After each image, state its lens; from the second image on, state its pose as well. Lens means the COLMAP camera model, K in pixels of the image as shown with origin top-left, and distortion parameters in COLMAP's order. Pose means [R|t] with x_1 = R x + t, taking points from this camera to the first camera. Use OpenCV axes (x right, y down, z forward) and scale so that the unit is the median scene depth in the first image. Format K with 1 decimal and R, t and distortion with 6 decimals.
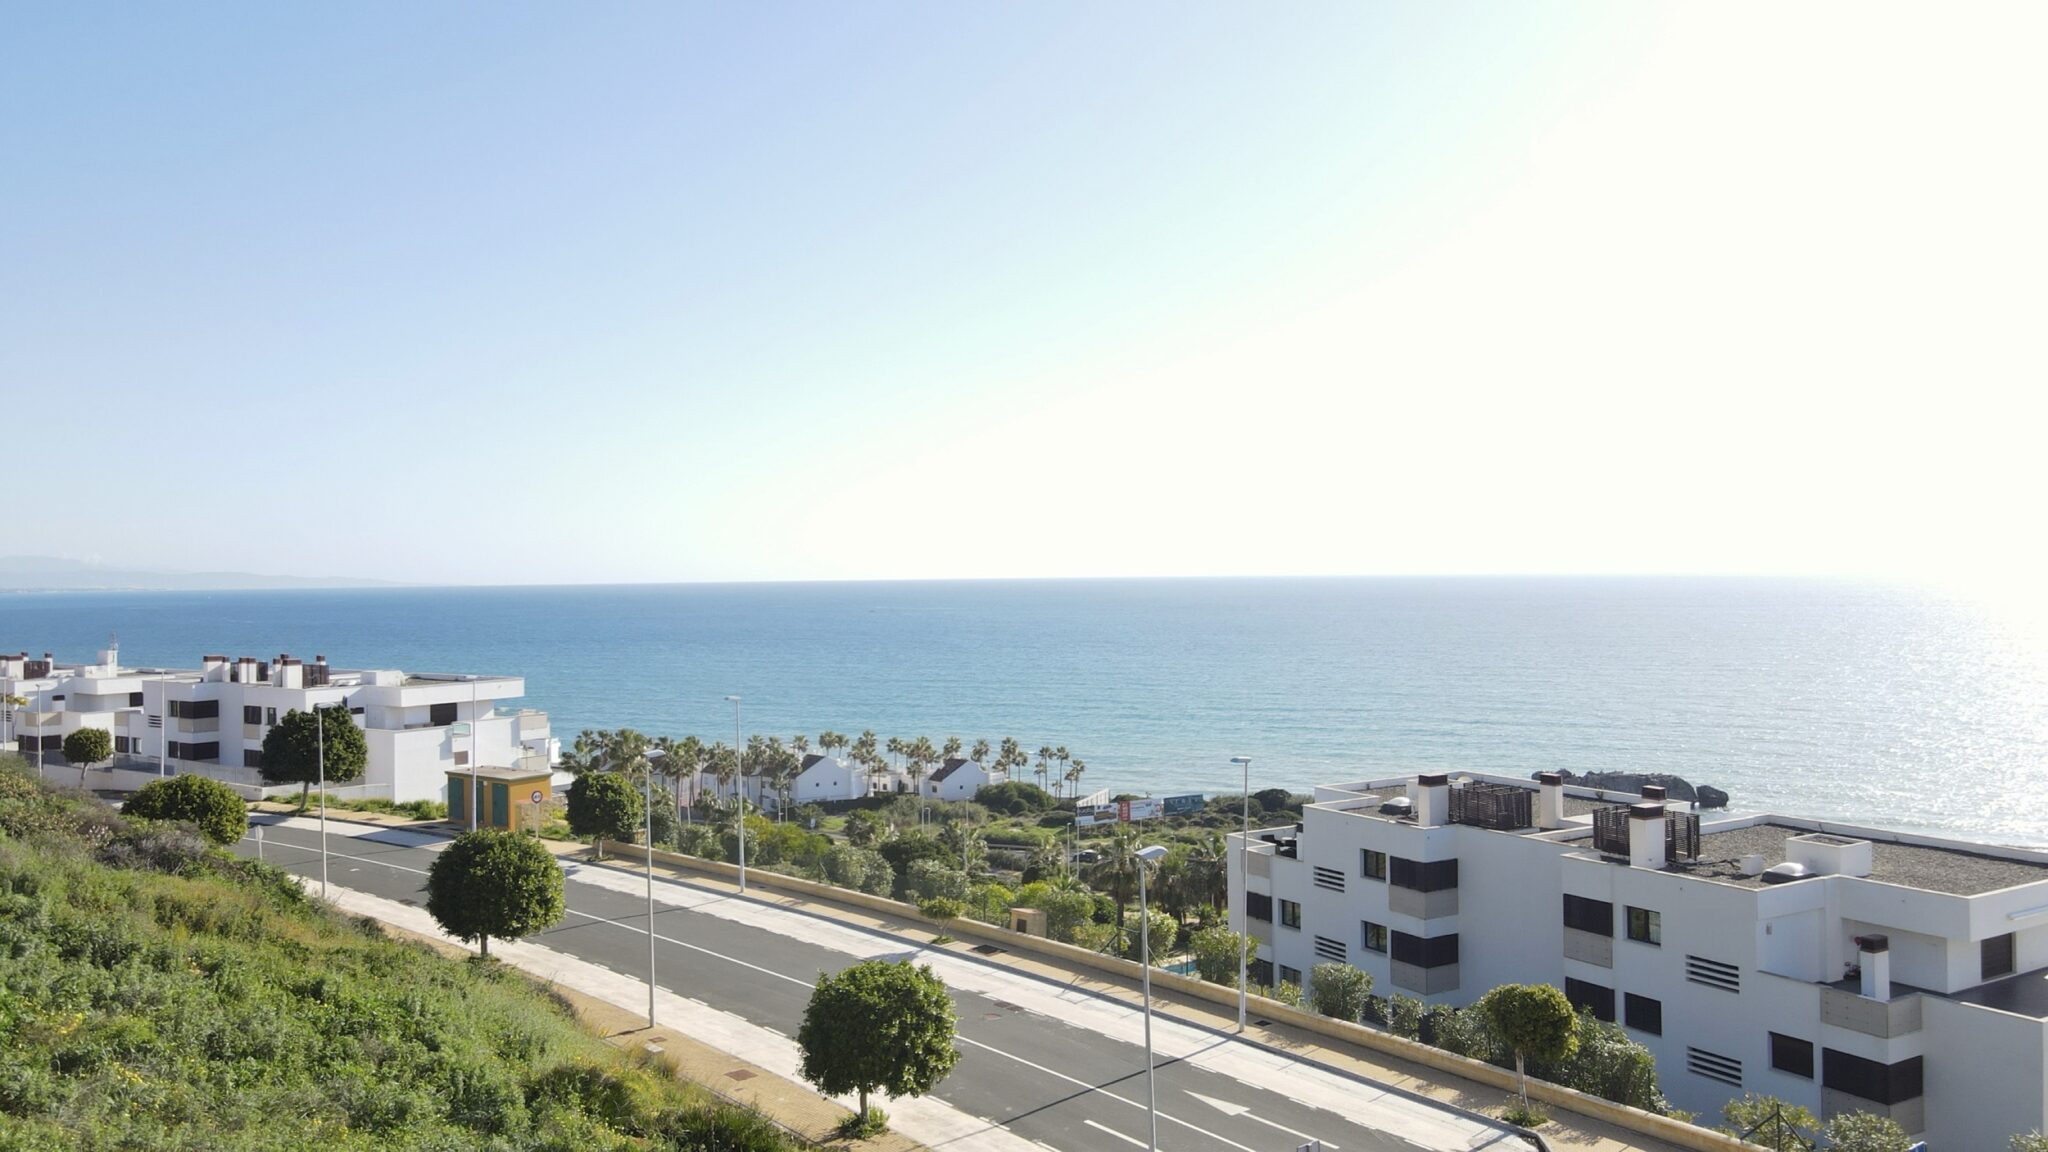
lens RADIAL K [[1514.4, 0, 1000.6], [0, 1514.4, 572.9], [0, 0, 1]] dist [-0.016207, 0.073402]
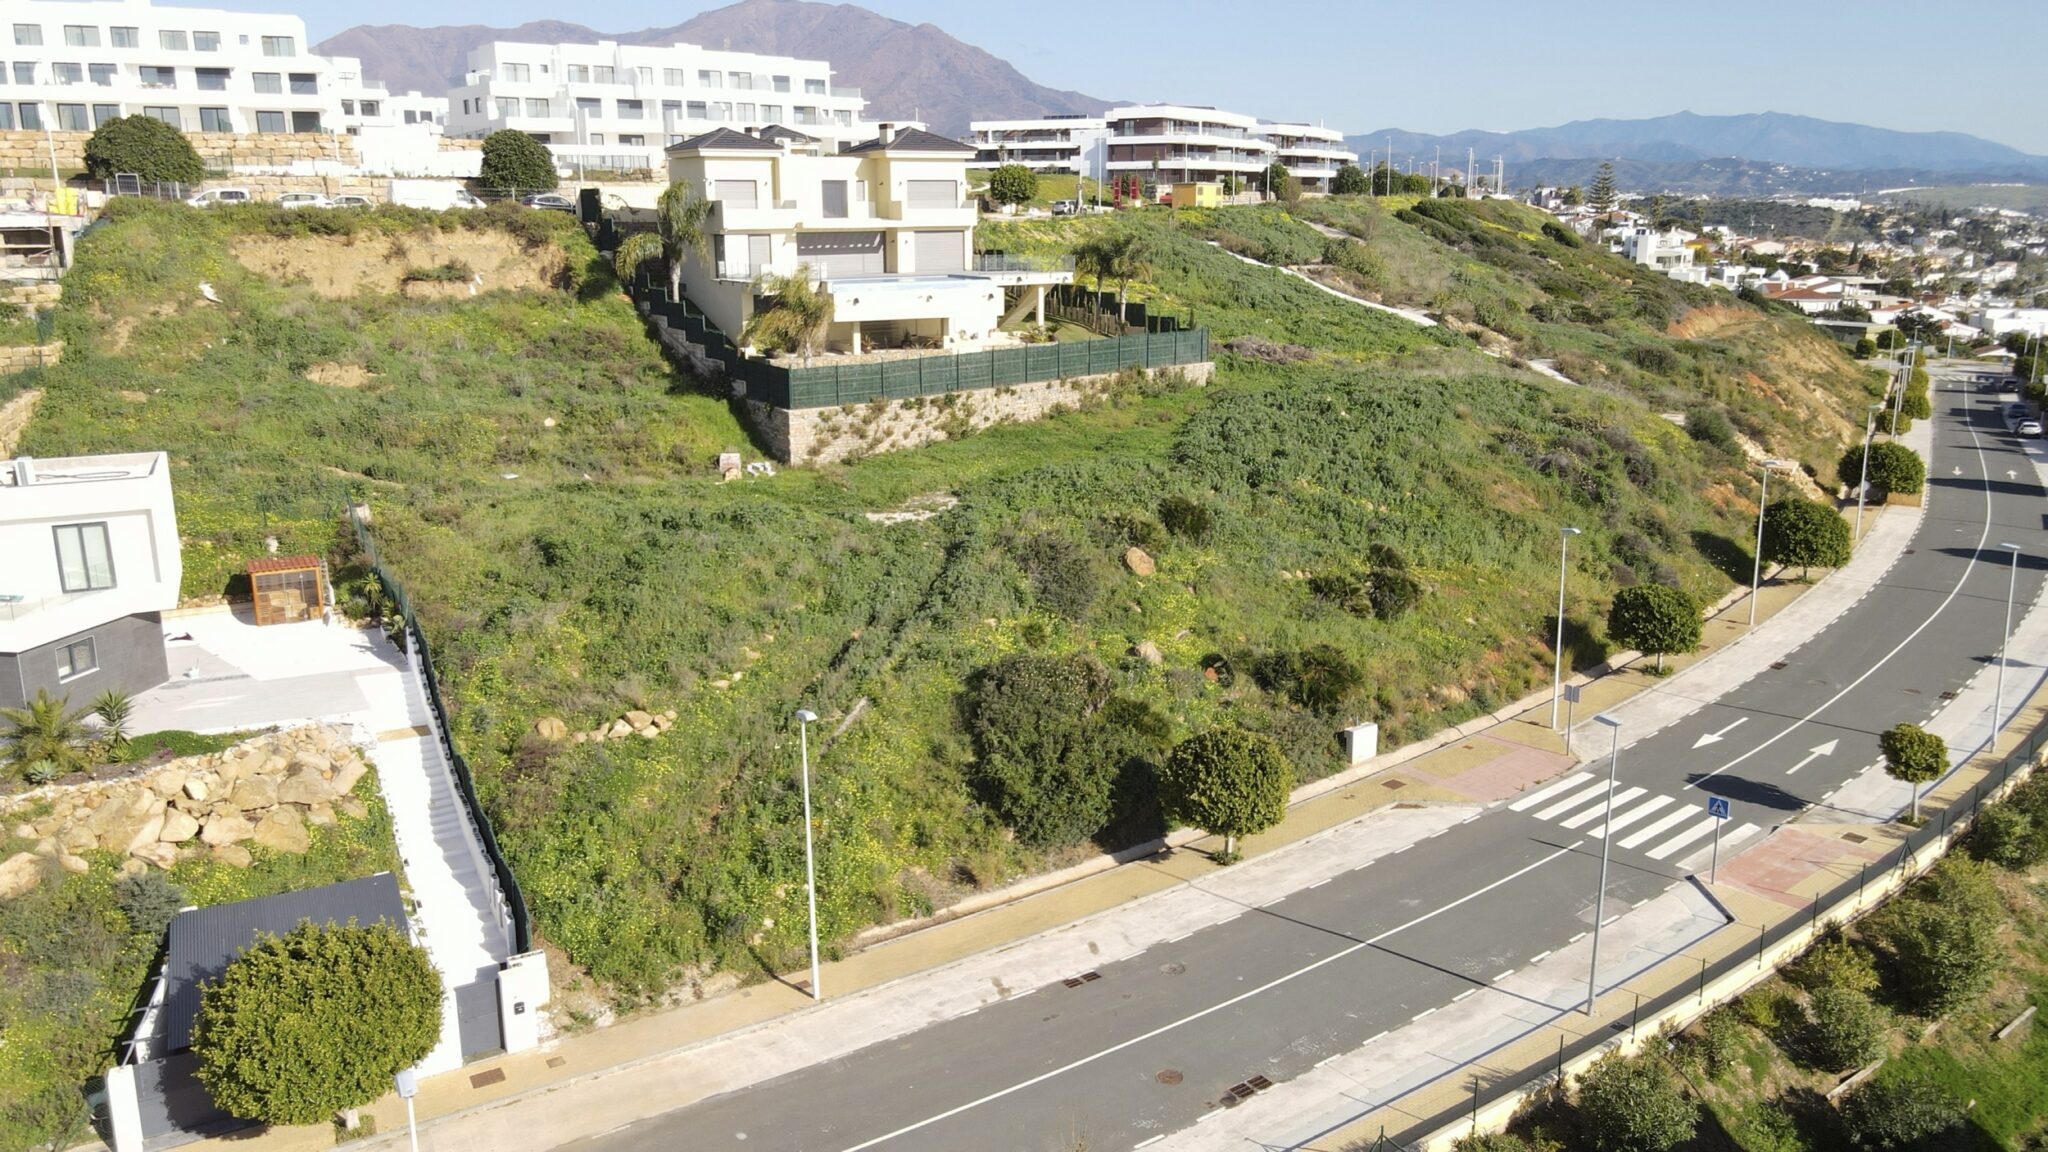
lens RADIAL K [[1519.0, 0, 1005.7], [0, 1519.0, 564.2], [0, 0, 1]] dist [-0.001820, 0.022170]
pose [[0.076909, 0.239389, -0.967873, 0.850385], [0.006173, 0.970615, 0.240558, -0.110852], [0.997019, -0.024476, 0.073172, 0.044259]]
